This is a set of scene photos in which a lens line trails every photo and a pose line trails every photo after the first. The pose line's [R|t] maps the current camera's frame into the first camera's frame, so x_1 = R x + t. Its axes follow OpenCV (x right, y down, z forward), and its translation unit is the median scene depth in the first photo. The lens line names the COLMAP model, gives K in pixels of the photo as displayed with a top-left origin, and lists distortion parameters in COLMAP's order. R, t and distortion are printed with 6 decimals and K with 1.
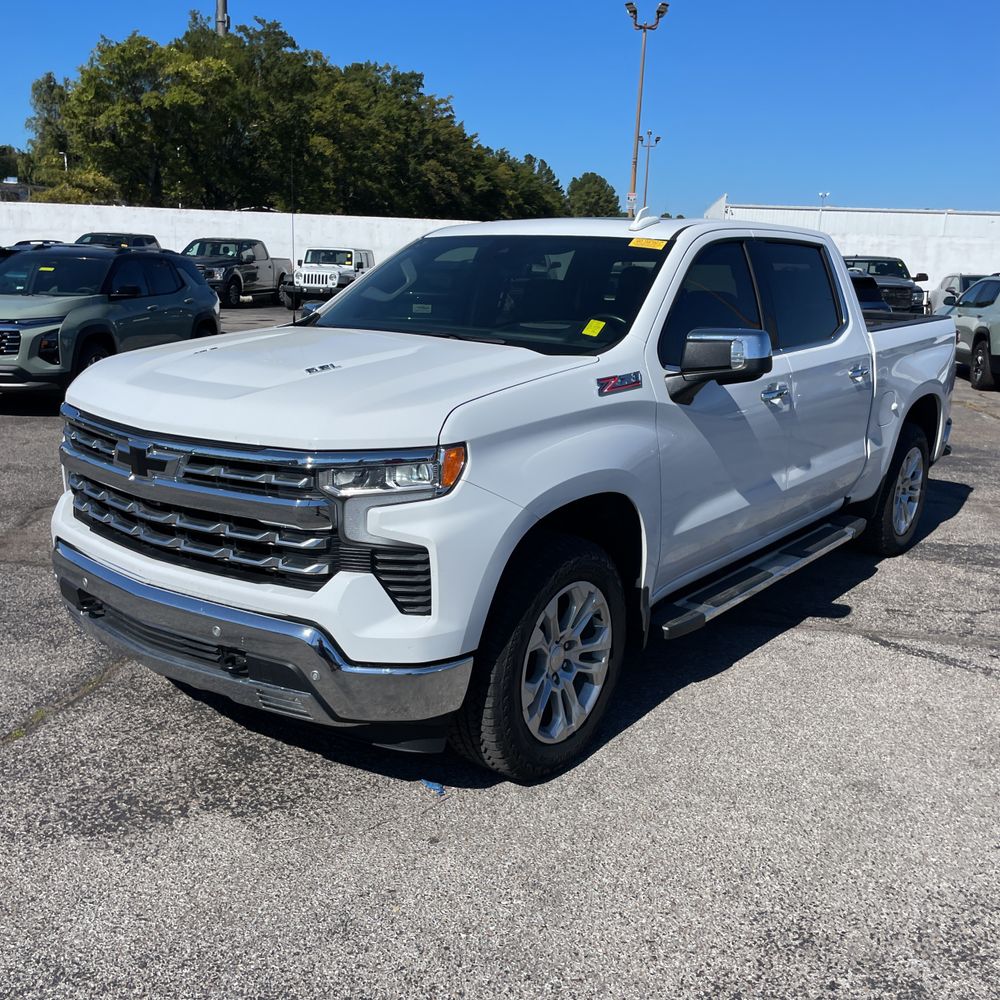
lens RADIAL K [[1007.0, 0, 487.0], [0, 1007.0, 502.8], [0, 0, 1]] dist [0.076452, -0.107673]
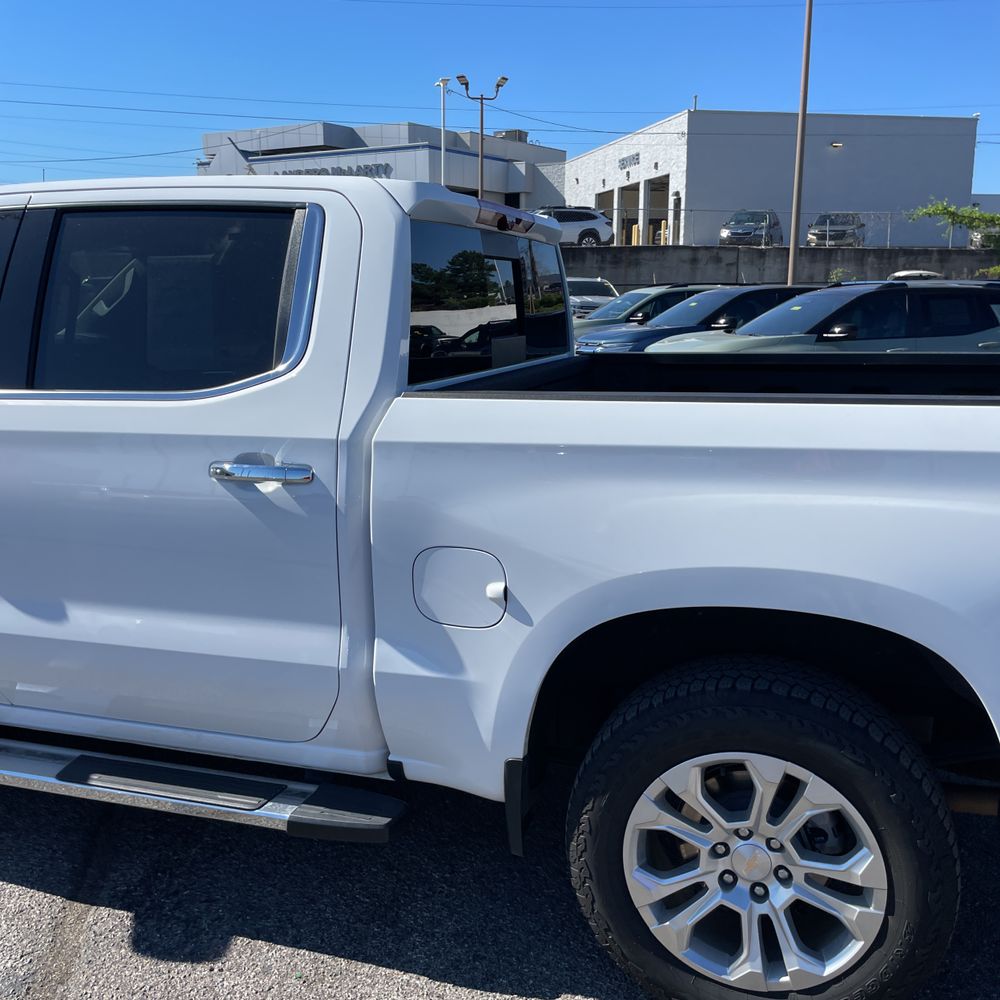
lens RADIAL K [[1020.9, 0, 496.2], [0, 1020.9, 481.4], [0, 0, 1]] dist [0.088211, -0.131262]
pose [[0.345064, 0.143469, -0.927549, 0.083069], [-0.212245, 0.974576, 0.071784, -0.017921], [0.914266, 0.172097, 0.366742, 0.092138]]
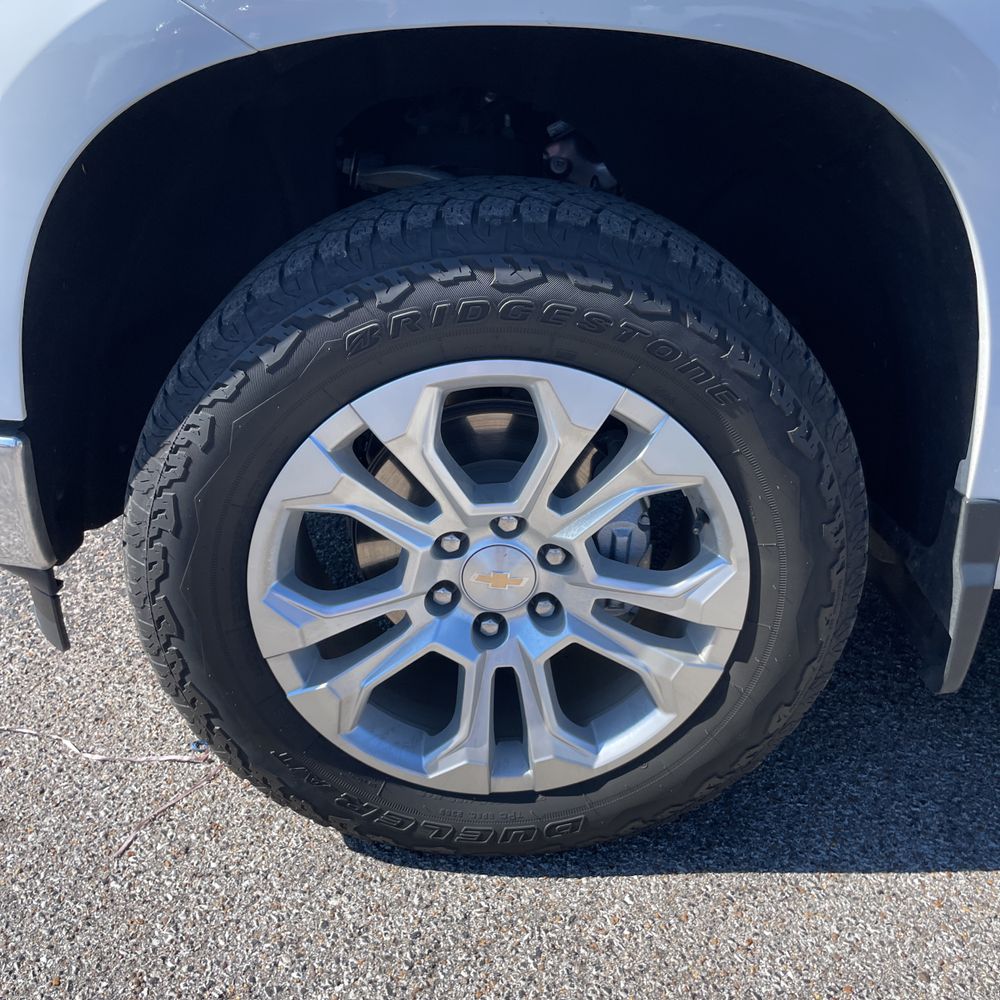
lens RADIAL K [[1003.4, 0, 500.0], [0, 1003.4, 500.0], [0, 0, 1]] dist [0.095826, -0.132161]
pose [[0.633418, 0.341200, -0.694525, 0.019229], [-0.207793, 0.939573, 0.272075, 0.002480], [0.745389, -0.028020, 0.666041, 0.050609]]
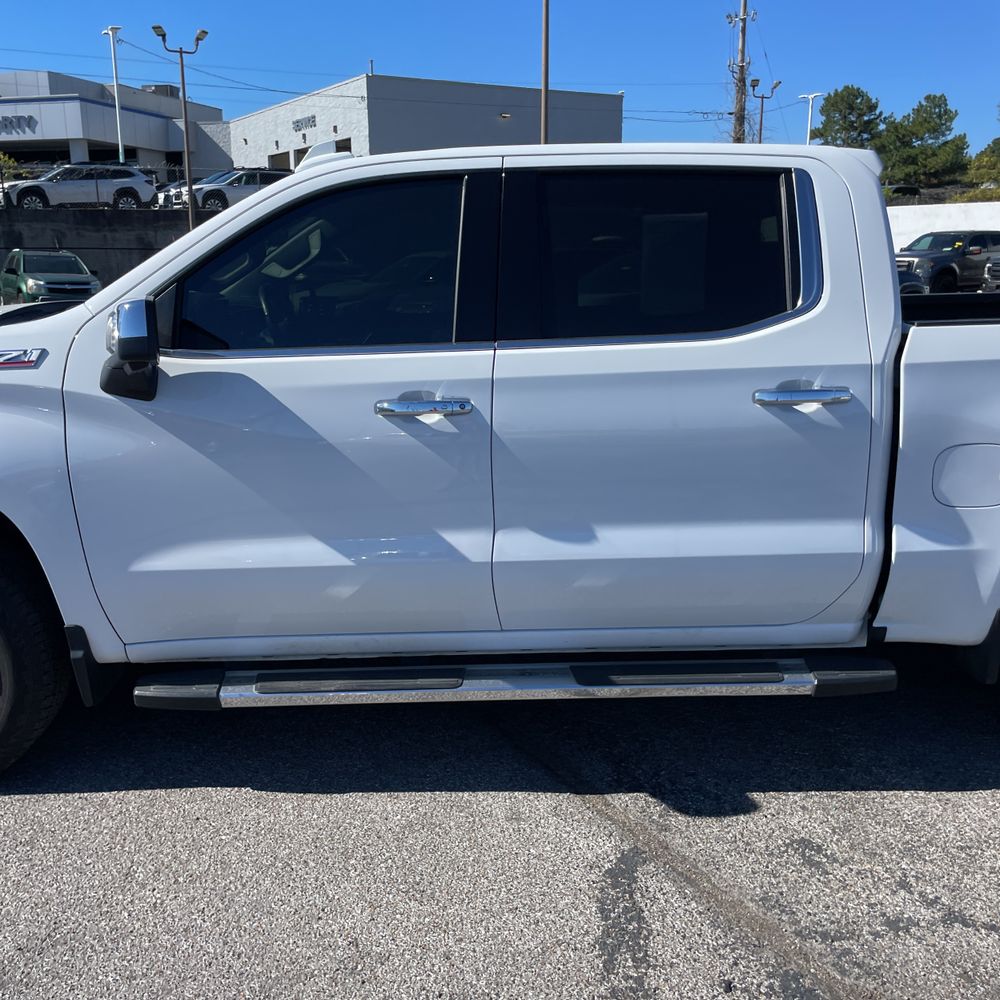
lens RADIAL K [[1020.9, 0, 496.2], [0, 1020.9, 481.4], [0, 0, 1]] dist [0.088211, -0.131262]
pose [[0.634817, 0.132735, -0.761176, 0.068728], [-0.155415, 0.986935, 0.042487, -0.008001], [0.756871, 0.091326, 0.647152, 0.051443]]
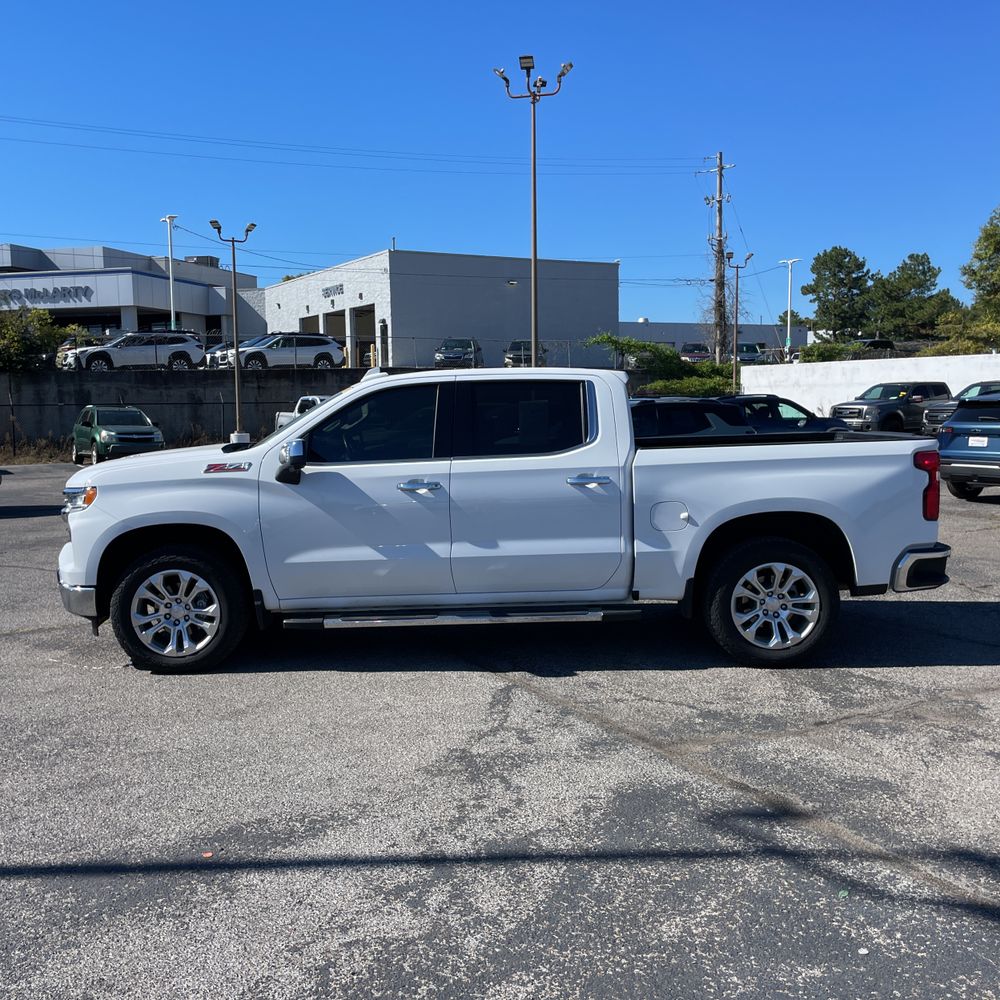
lens RADIAL K [[1014.9, 0, 495.7], [0, 1014.9, 477.3], [0, 0, 1]] dist [0.121483, -0.218470]
pose [[0.622038, 0.017615, -0.782789, 0.124776], [-0.149486, 0.984029, -0.096645, 0.000332], [0.768585, 0.177133, 0.614736, 0.015779]]
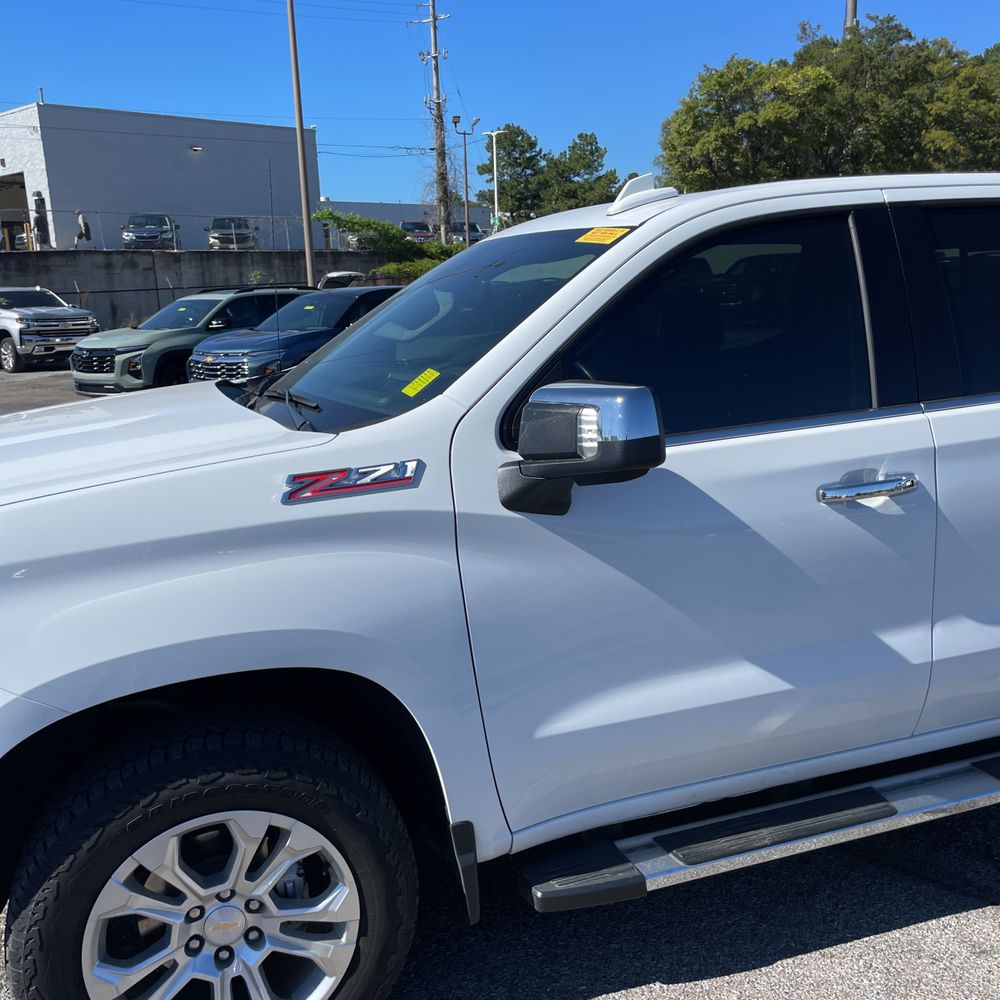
lens RADIAL K [[1014.9, 0, 494.6], [0, 1014.9, 502.1], [0, 0, 1]] dist [0.088147, -0.124102]
pose [[0.836059, 0.051622, -0.546206, 0.034963], [-0.061530, 0.998105, 0.000149, -0.007382], [0.545179, 0.033483, 0.837651, 0.036202]]
